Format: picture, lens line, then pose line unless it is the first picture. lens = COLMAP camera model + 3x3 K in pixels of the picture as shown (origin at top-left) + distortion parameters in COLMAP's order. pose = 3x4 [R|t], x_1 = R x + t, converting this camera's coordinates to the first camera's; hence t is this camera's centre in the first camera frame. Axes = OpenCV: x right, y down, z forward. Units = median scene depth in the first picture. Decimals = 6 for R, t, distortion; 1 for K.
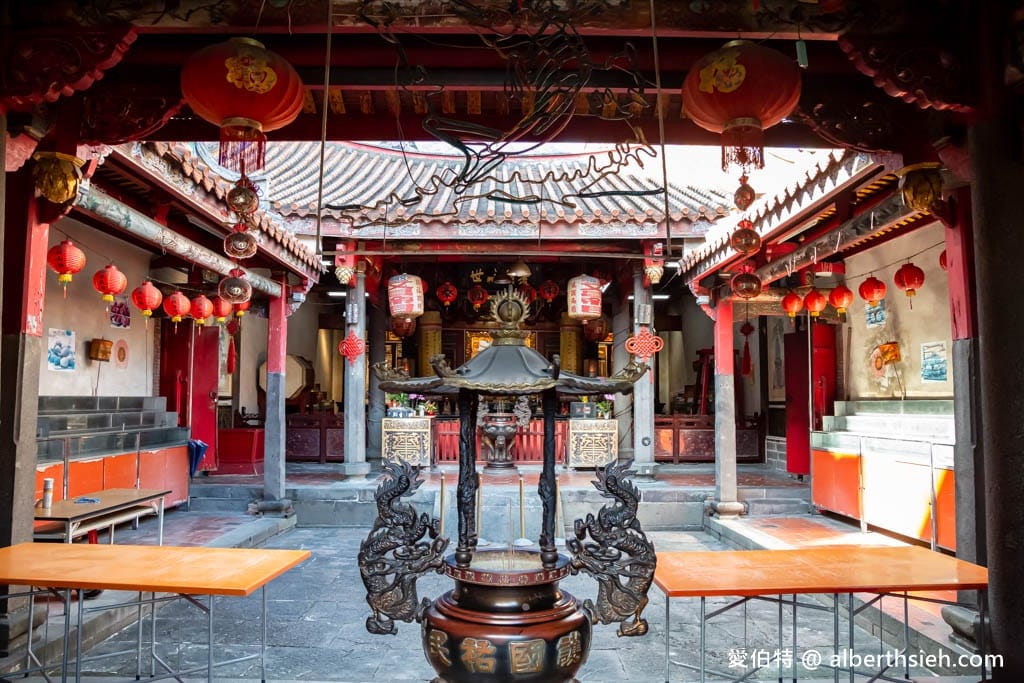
lens RADIAL K [[738.7, 0, 512.0], [0, 738.7, 341.5], [0, 0, 1]] dist [0.045831, -0.001299]
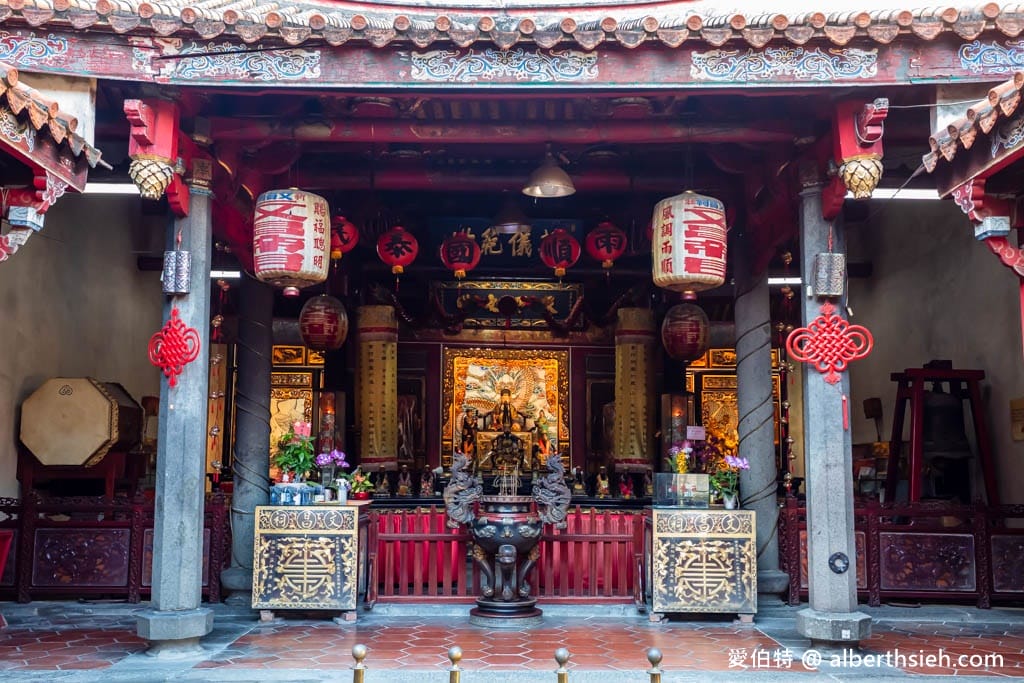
lens RADIAL K [[1039.5, 0, 512.0], [0, 1039.5, 341.5], [0, 0, 1]] dist [0.105626, 0.004551]
pose [[0.999973, 0.001621, -0.007205, -0.007542], [-0.001966, 0.998840, -0.048118, 0.031290], [0.007119, 0.048131, 0.998816, 0.334823]]
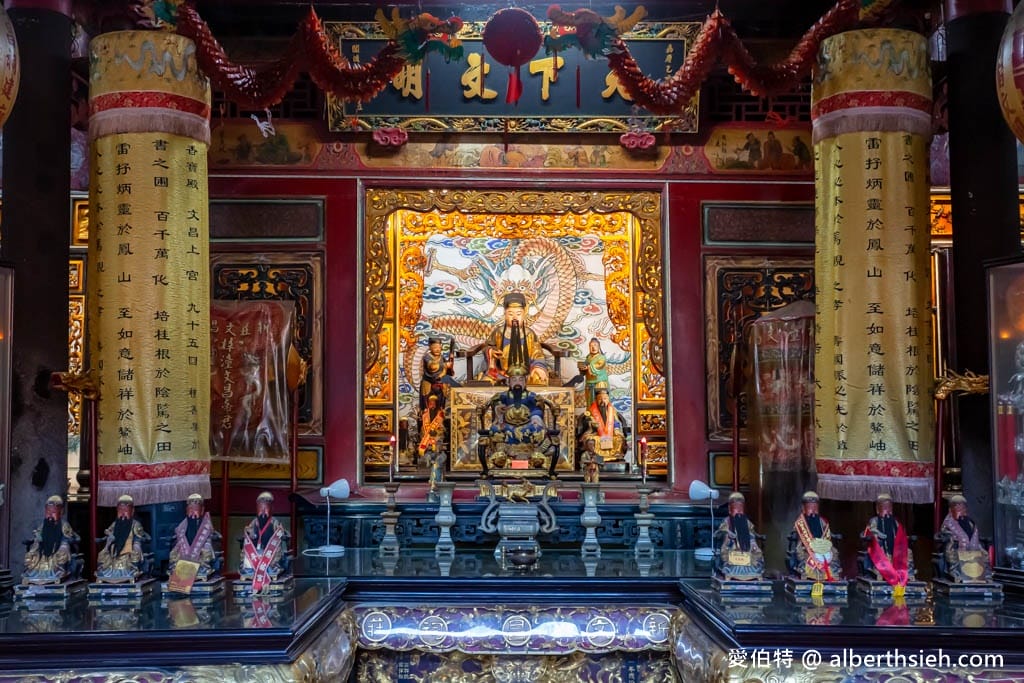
lens RADIAL K [[1161.5, 0, 512.0], [0, 1161.5, 341.5], [0, 0, 1]] dist [0.017658, 0.012821]
pose [[0.999684, -0.008378, -0.023686, -0.010977], [0.008396, 0.999965, 0.000648, 0.055776], [0.023679, -0.000847, 0.999719, 0.992189]]
